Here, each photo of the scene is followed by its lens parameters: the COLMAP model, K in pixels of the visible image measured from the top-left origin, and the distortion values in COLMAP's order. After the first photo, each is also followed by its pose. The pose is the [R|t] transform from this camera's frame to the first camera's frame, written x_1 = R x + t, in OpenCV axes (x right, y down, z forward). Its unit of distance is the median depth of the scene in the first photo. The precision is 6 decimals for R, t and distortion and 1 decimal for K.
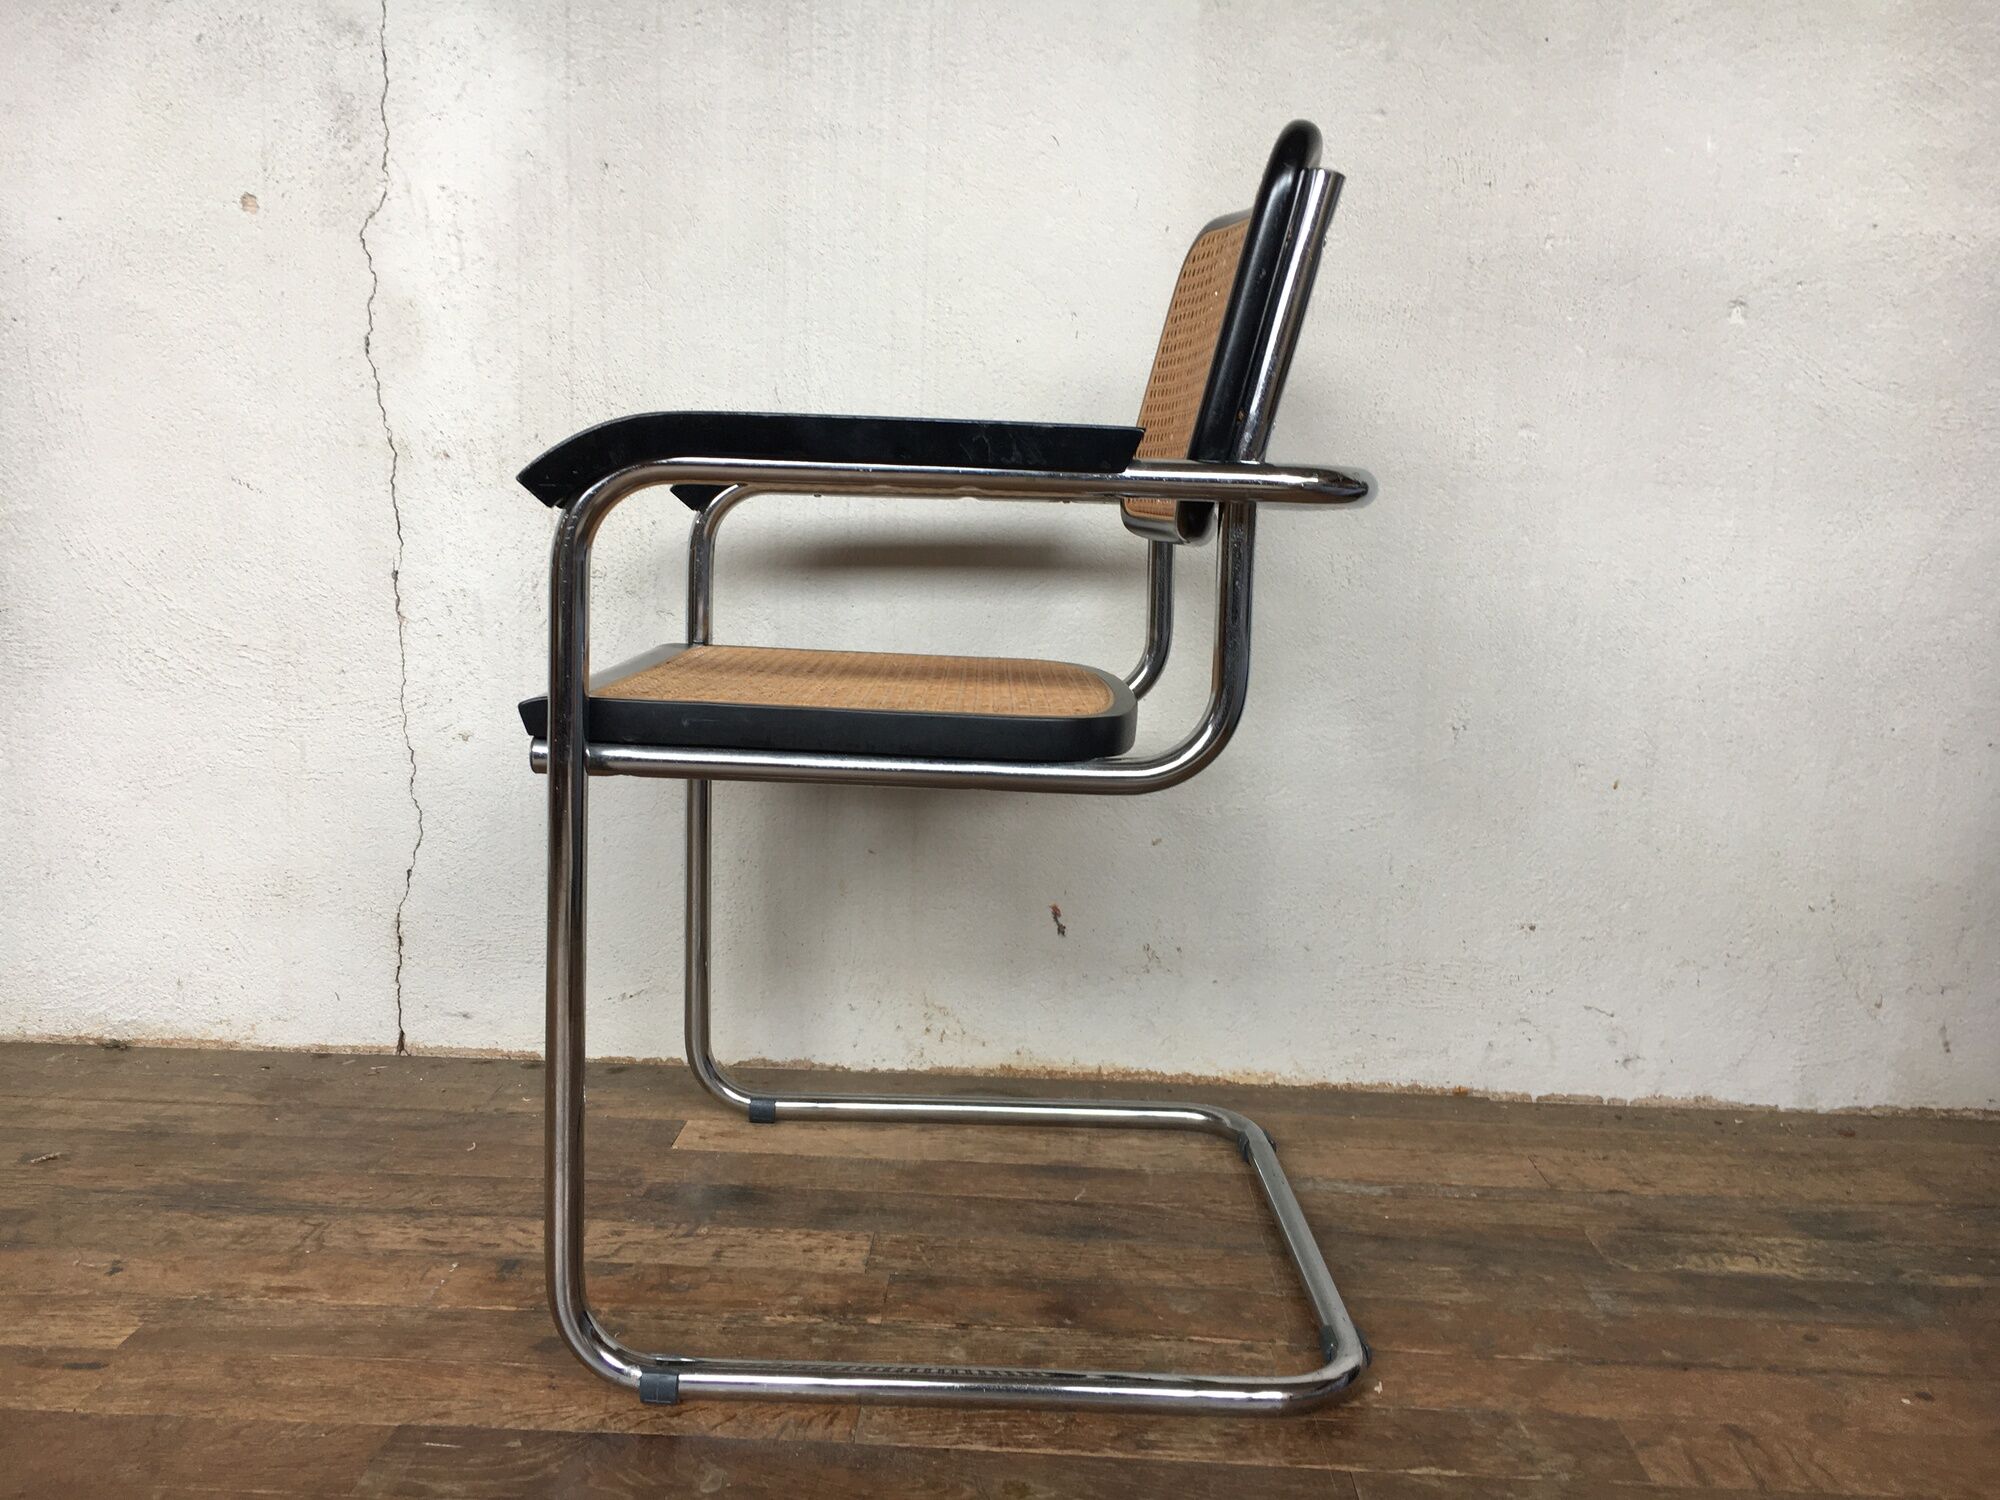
lens RADIAL K [[1711.5, 0, 996.2], [0, 1711.5, 742.8], [0, 0, 1]] dist [0.082258, -0.113879]
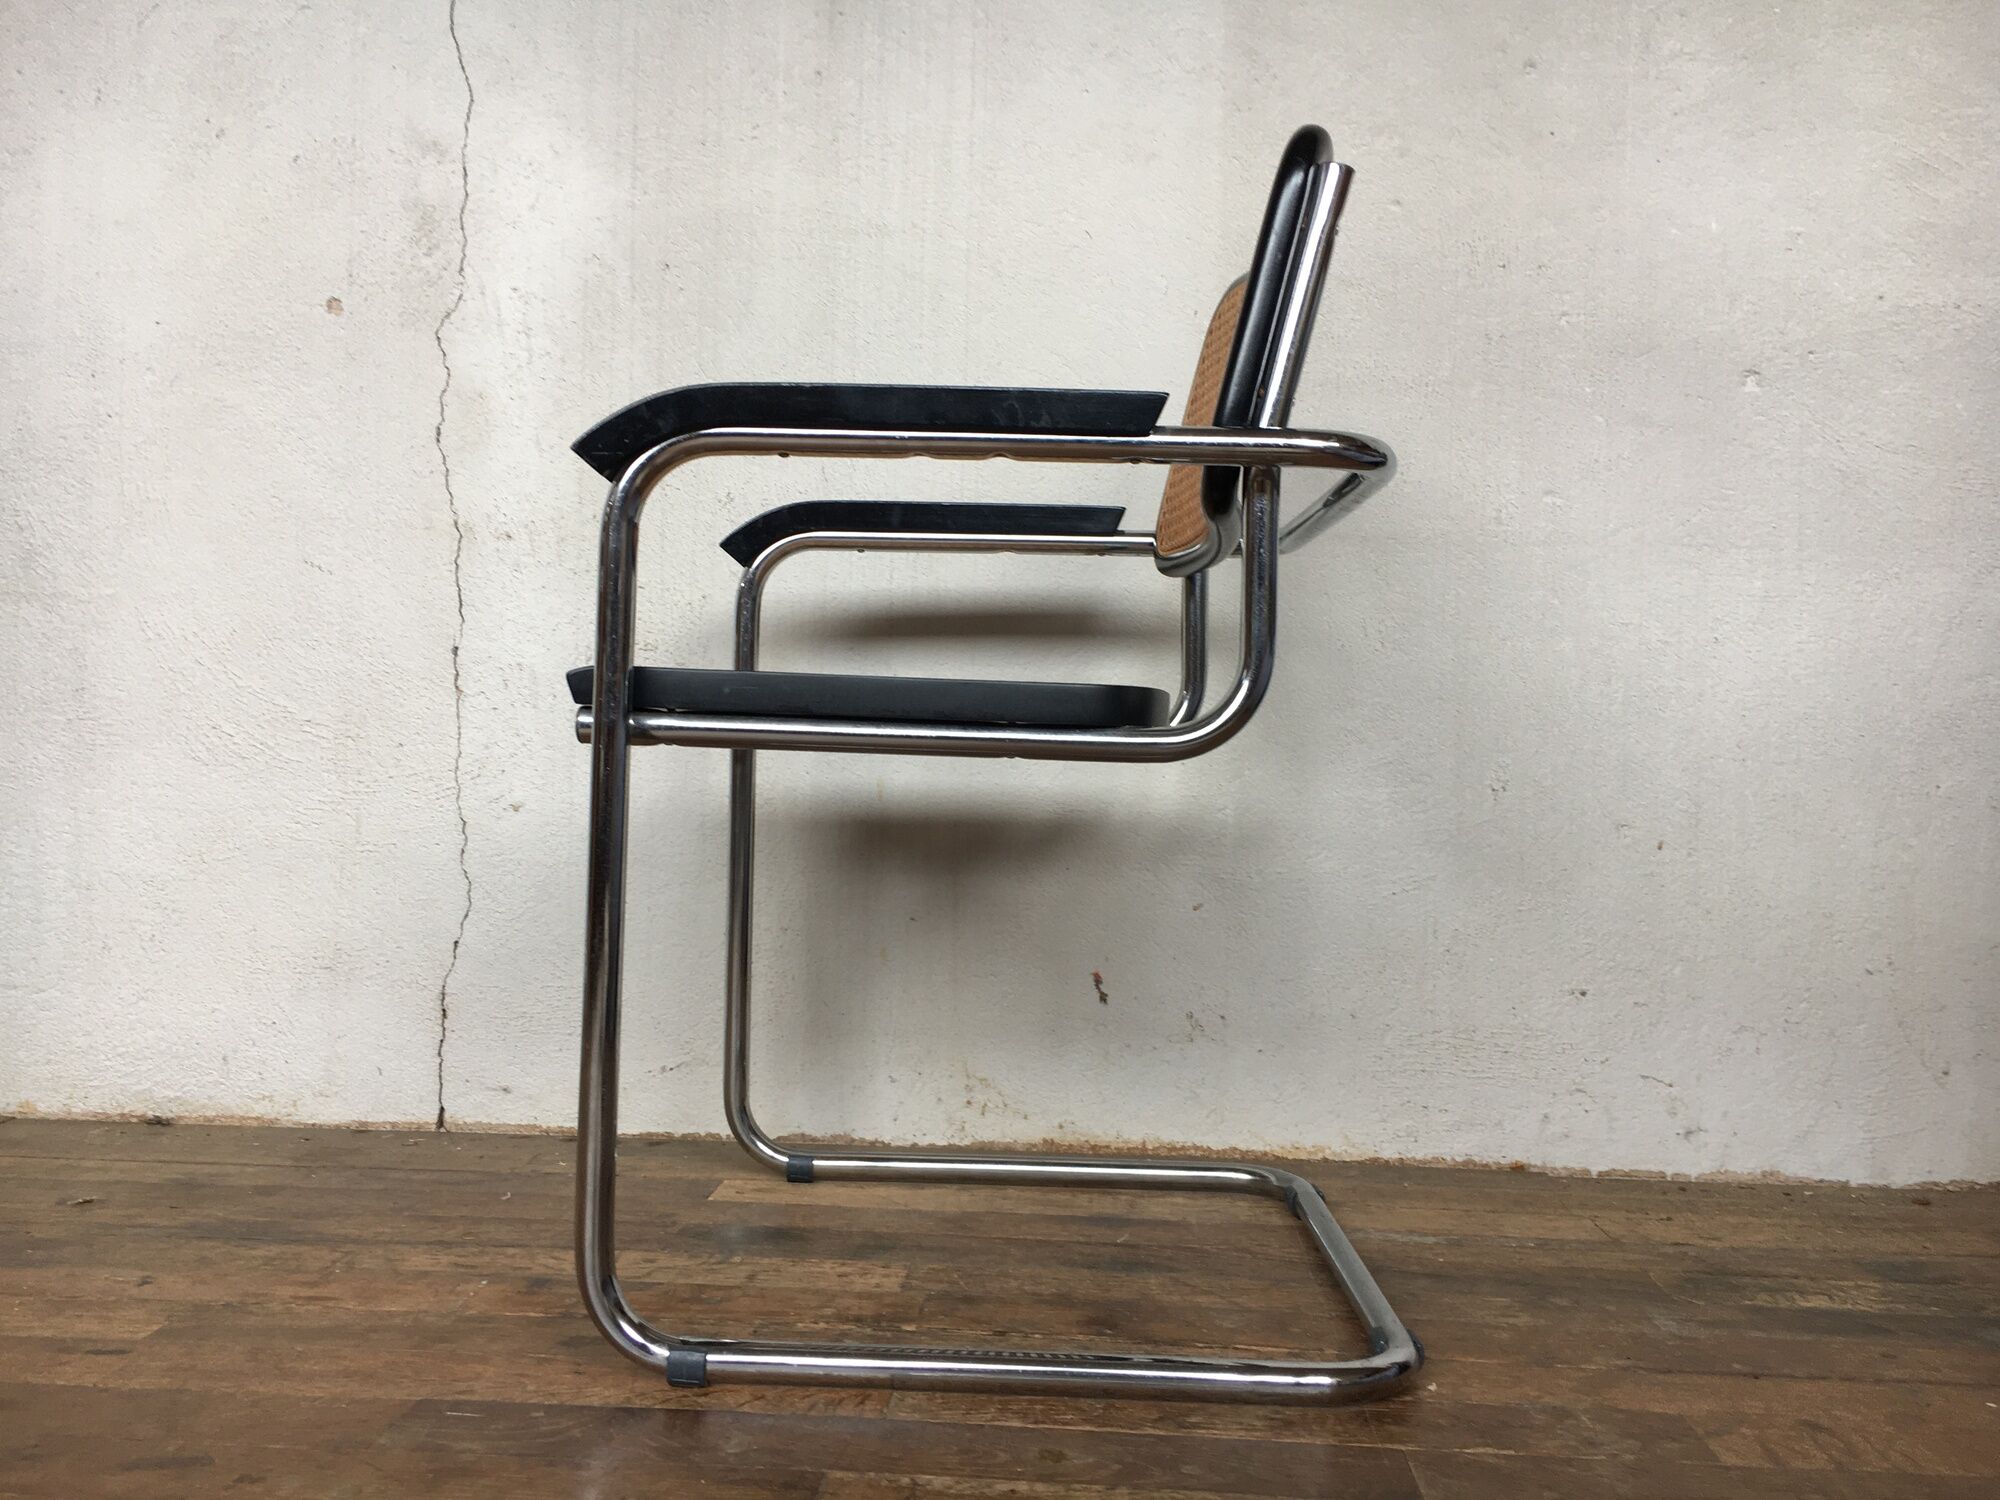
lens RADIAL K [[1711.5, 0, 995.4], [0, 1711.5, 740.9], [0, 0, 1]] dist [0.082258, -0.113879]
pose [[0.999501, -0.006950, -0.030817, 0.008444], [0.002571, 0.990158, -0.139928, 0.117735], [0.031486, 0.139779, 0.989682, -0.005991]]
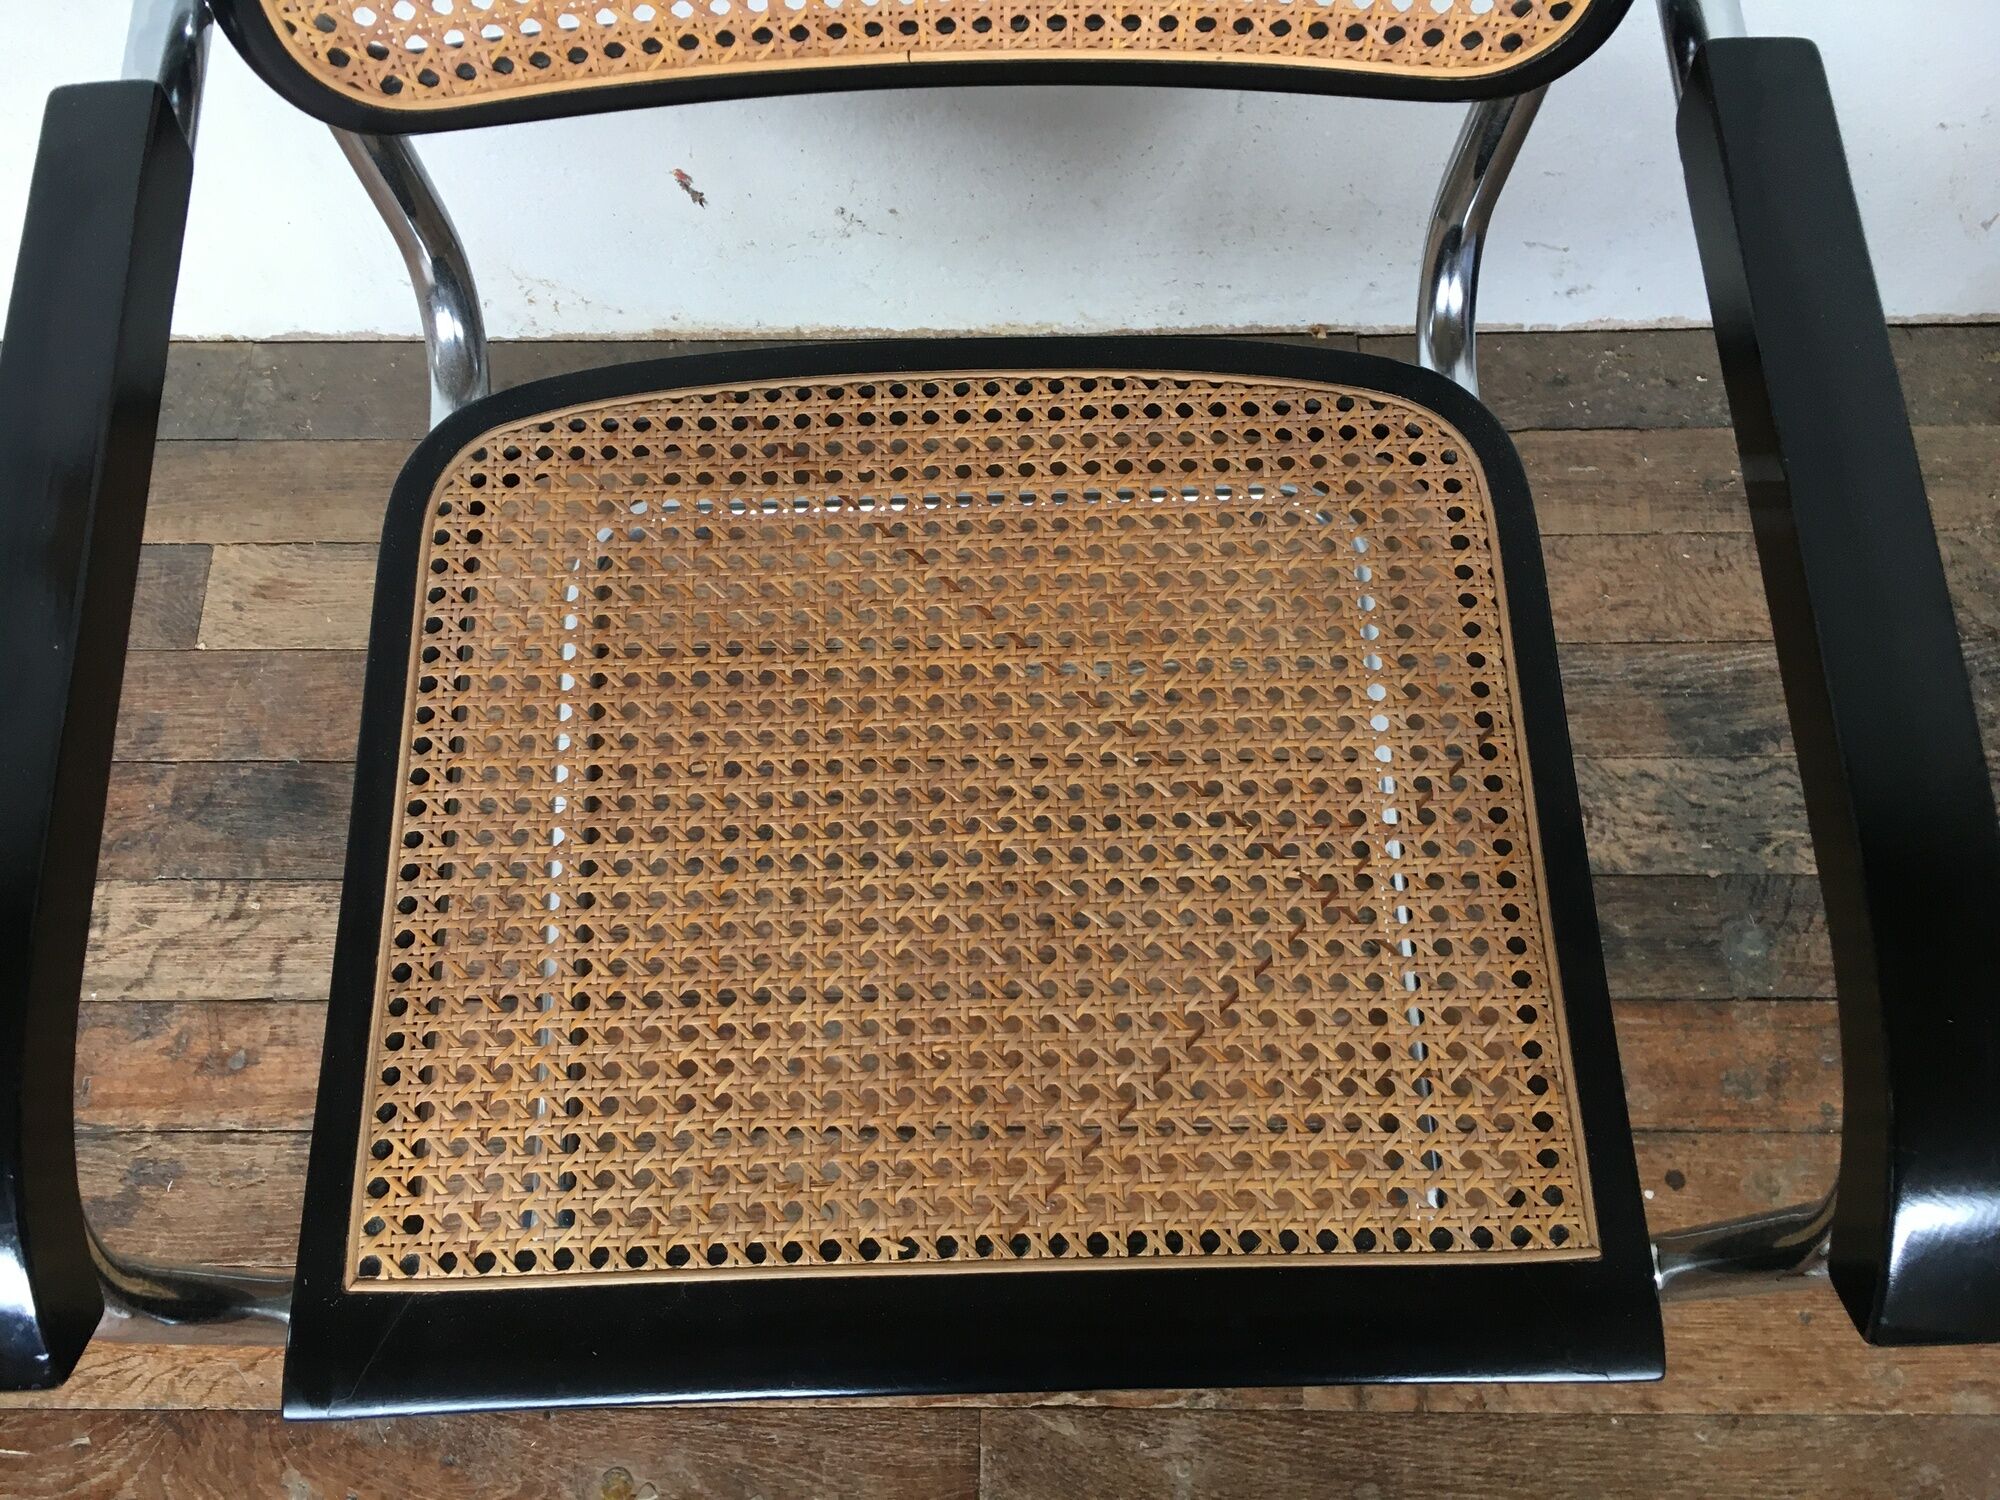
lens RADIAL K [[1822.8, 0, 1002.5], [0, 1822.8, 720.5], [0, 0, 1]] dist [0.047334, -0.059716]
pose [[0.998512, -0.044412, -0.031636, 0.186093], [0.048818, 0.469647, 0.881504, -0.440750], [-0.024292, -0.881737, 0.471116, 0.611160]]
